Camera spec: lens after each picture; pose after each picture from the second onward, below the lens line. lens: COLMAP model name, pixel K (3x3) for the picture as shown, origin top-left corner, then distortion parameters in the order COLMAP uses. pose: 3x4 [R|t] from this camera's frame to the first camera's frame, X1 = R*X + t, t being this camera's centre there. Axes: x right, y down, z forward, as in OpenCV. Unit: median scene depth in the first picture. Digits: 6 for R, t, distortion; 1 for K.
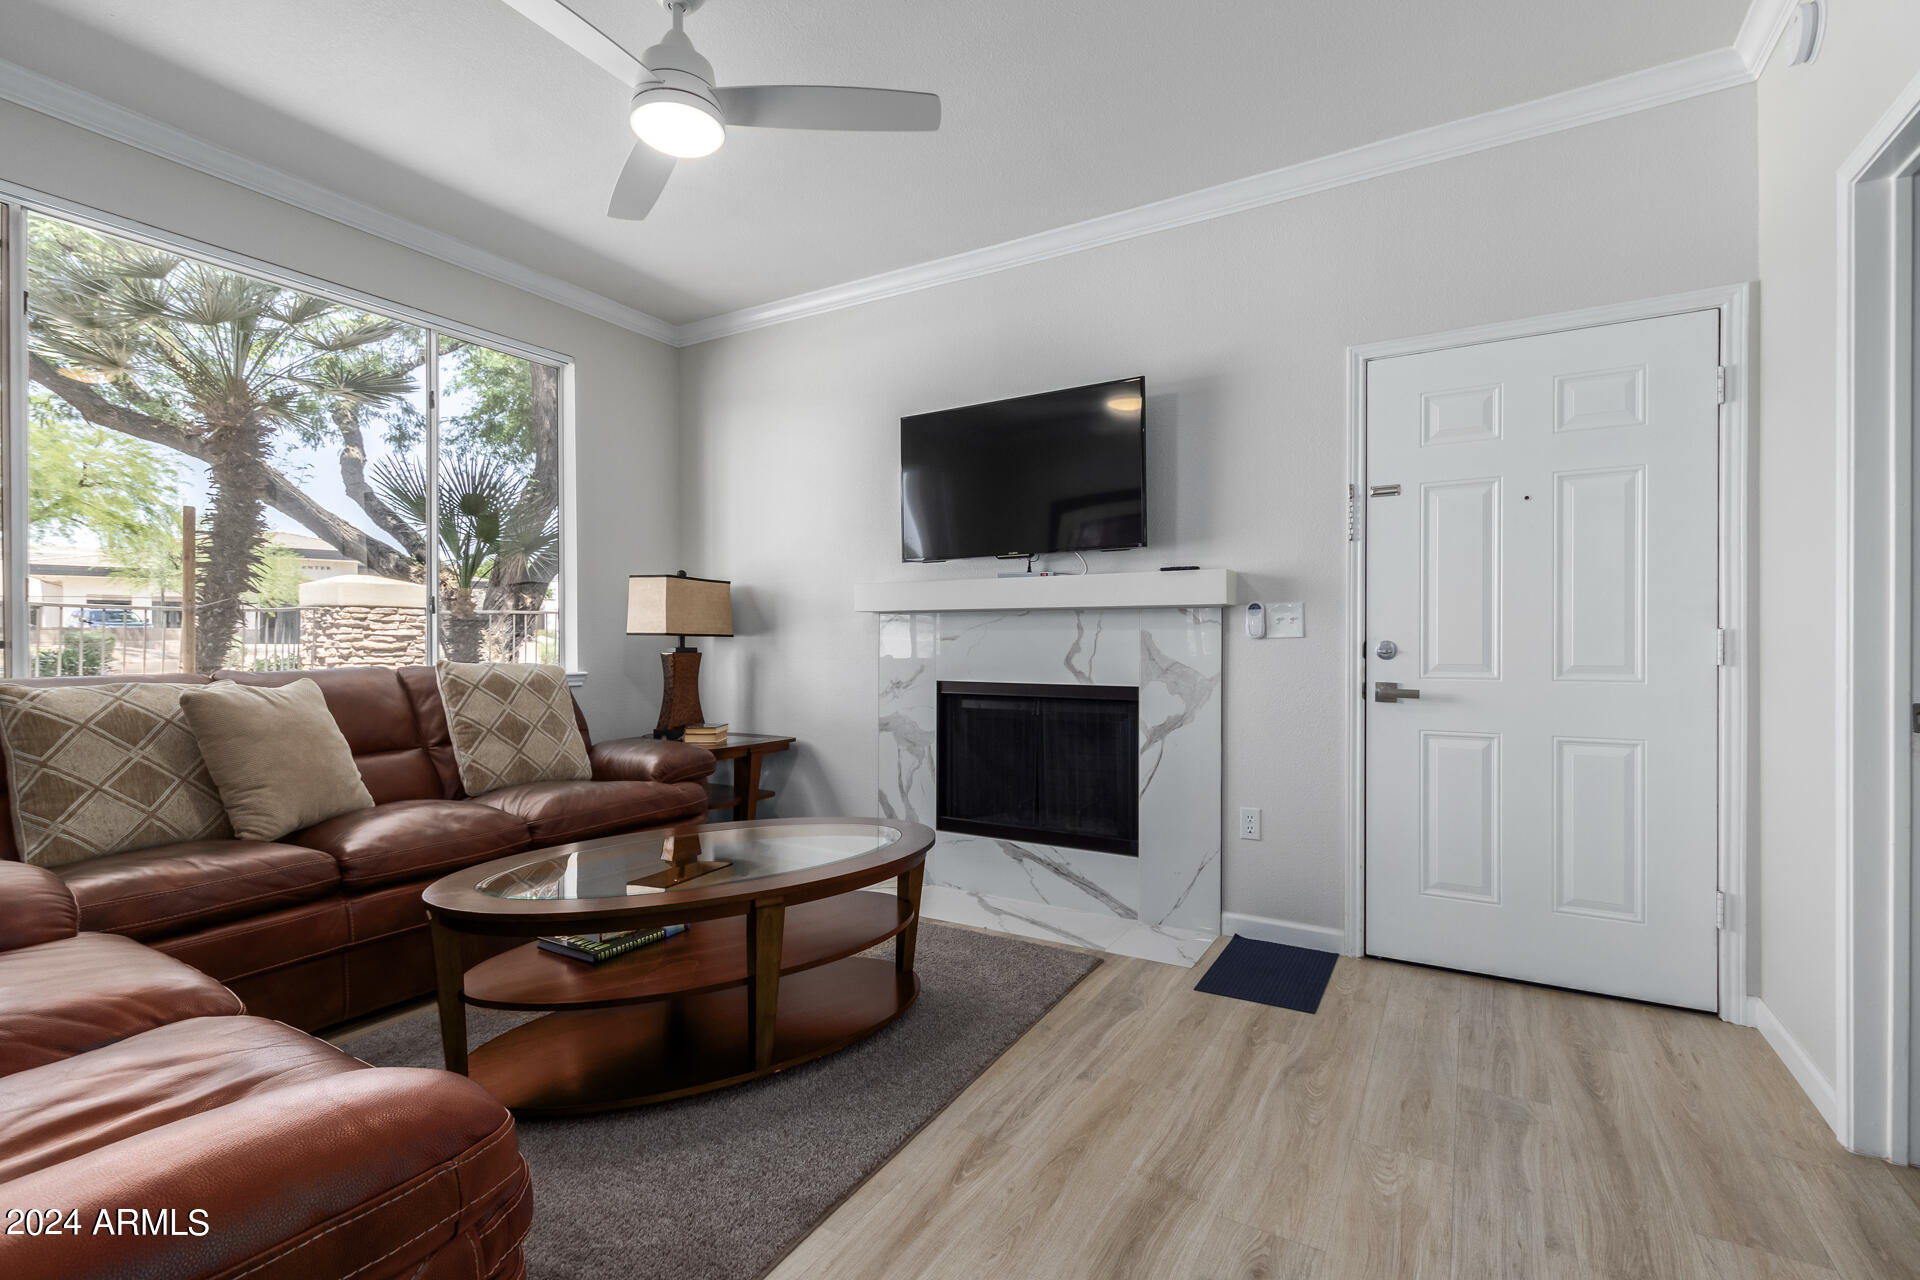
lens RADIAL K [[869.7, 0, 953.0], [0, 869.7, 645.2], [0, 0, 1]] dist [-0.002077, 0.000315]
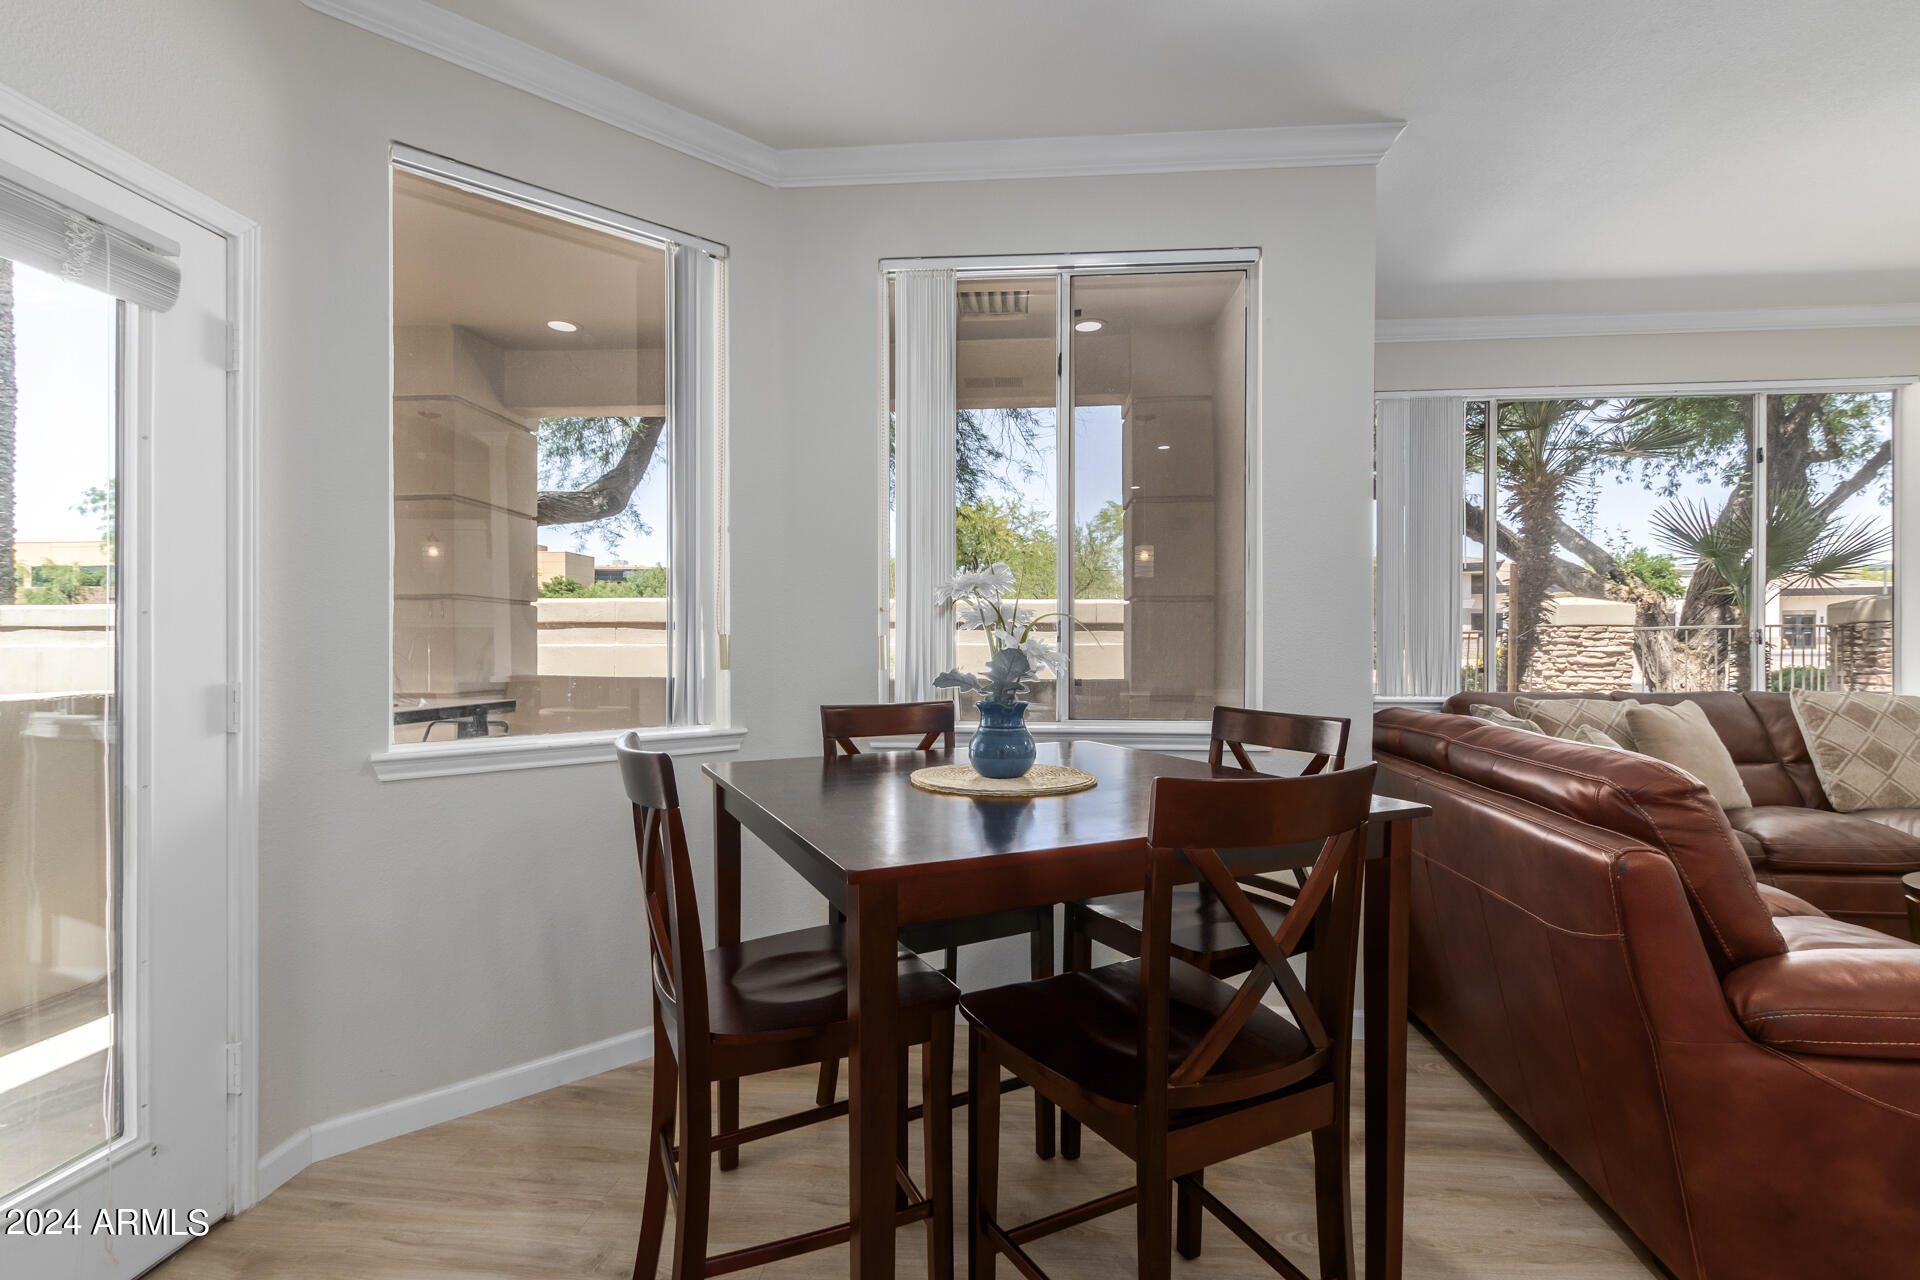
lens RADIAL K [[869.7, 0, 962.6], [0, 869.7, 646.1], [0, 0, 1]] dist [-0.002077, 0.000315]
pose [[0.434878, 0.000724, -0.900489, -0.037490], [-0.005076, 0.999986, -0.001648, -0.030427], [0.900475, 0.005288, 0.434875, -0.478151]]
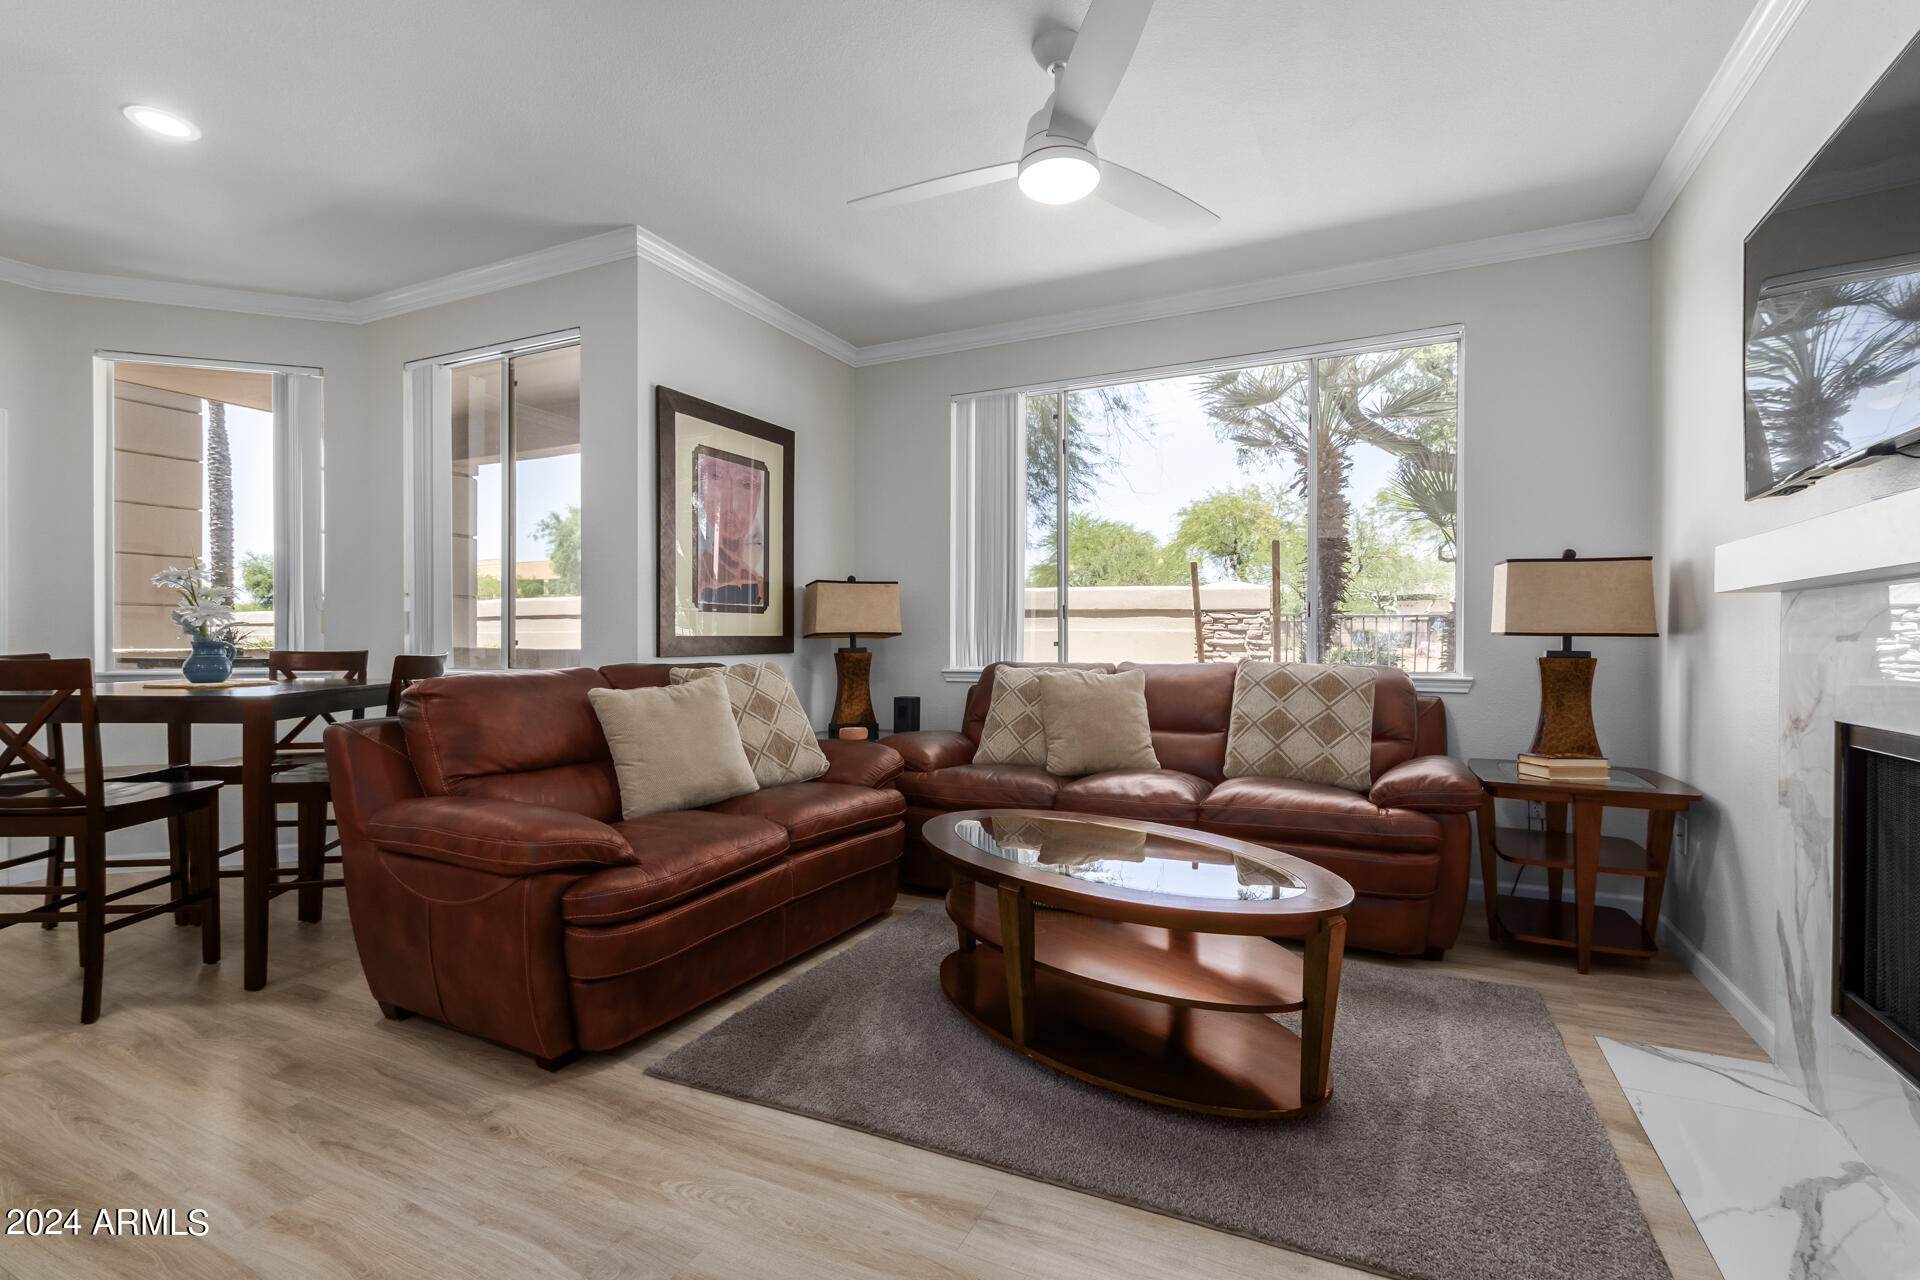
lens RADIAL K [[869.7, 0, 952.9], [0, 869.7, 642.1], [0, 0, 1]] dist [-0.002077, 0.000315]
pose [[0.079371, 0.001261, -0.996844, 0.523750], [-0.006937, 0.999976, 0.000713, -0.002720], [0.996821, 0.006859, 0.079378, 0.521964]]
